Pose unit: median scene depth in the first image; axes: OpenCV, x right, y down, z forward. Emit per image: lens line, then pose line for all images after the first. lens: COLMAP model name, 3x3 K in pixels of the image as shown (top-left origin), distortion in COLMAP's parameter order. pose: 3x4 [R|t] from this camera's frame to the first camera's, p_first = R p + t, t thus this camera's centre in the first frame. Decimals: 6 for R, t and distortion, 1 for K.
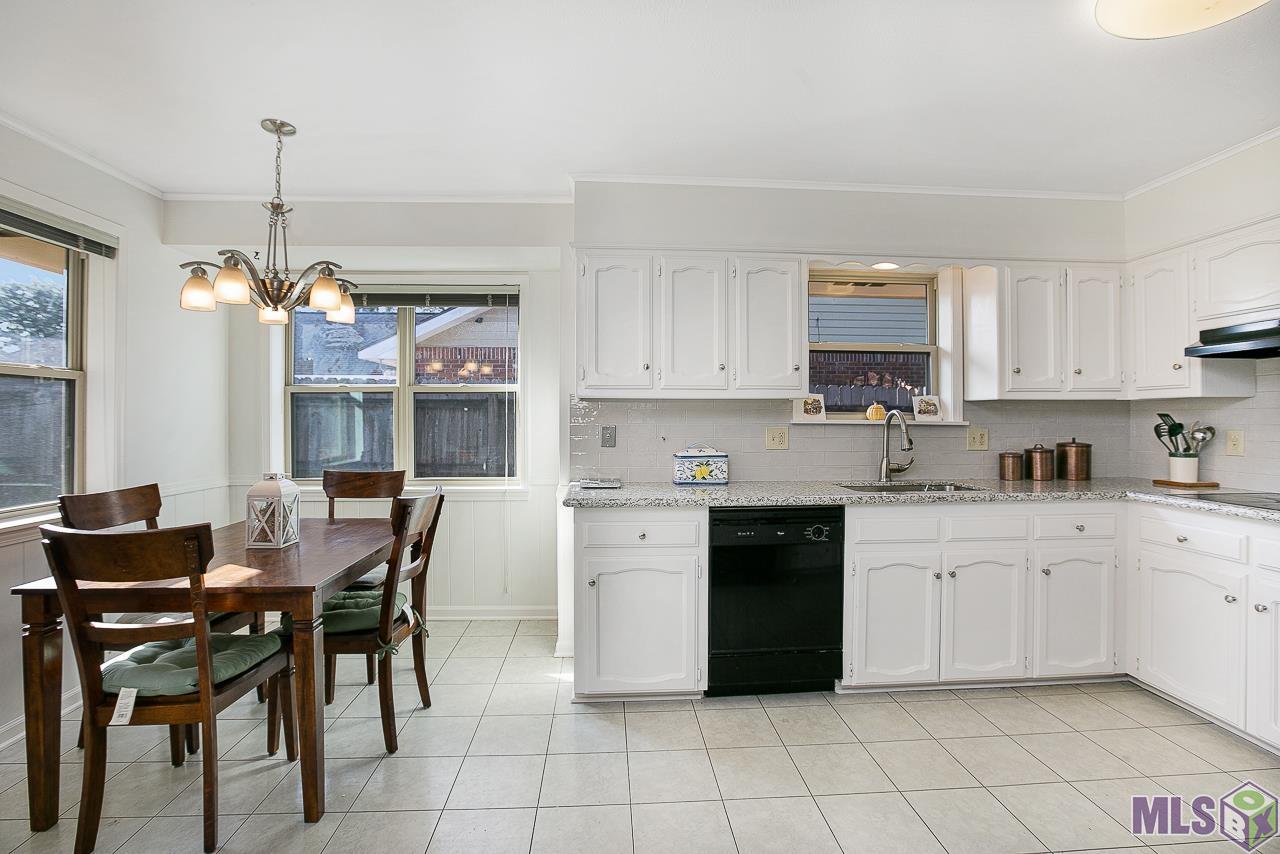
lens RADIAL K [[587.4, 0, 640.0], [0, 587.4, 427.0], [0, 0, 1]] dist [-0.033322, 0.010182]
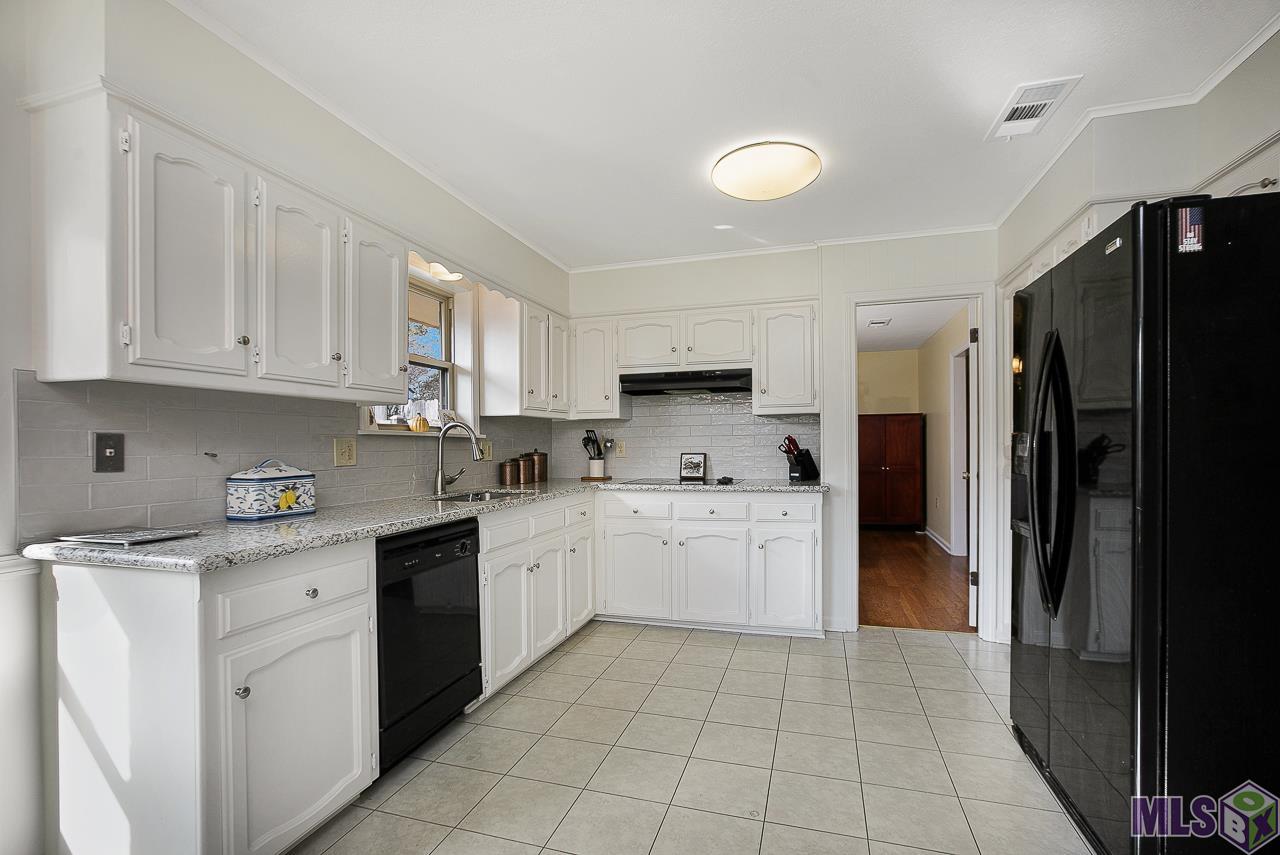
lens RADIAL K [[593.9, 0, 636.9], [0, 593.9, 451.7], [0, 0, 1]] dist [-0.000406, 0.000086]
pose [[0.358707, -0.013827, 0.933348, -0.427195], [0.016463, 0.999828, 0.008485, 0.019836], [-0.933305, 0.012322, 0.358873, 0.348410]]
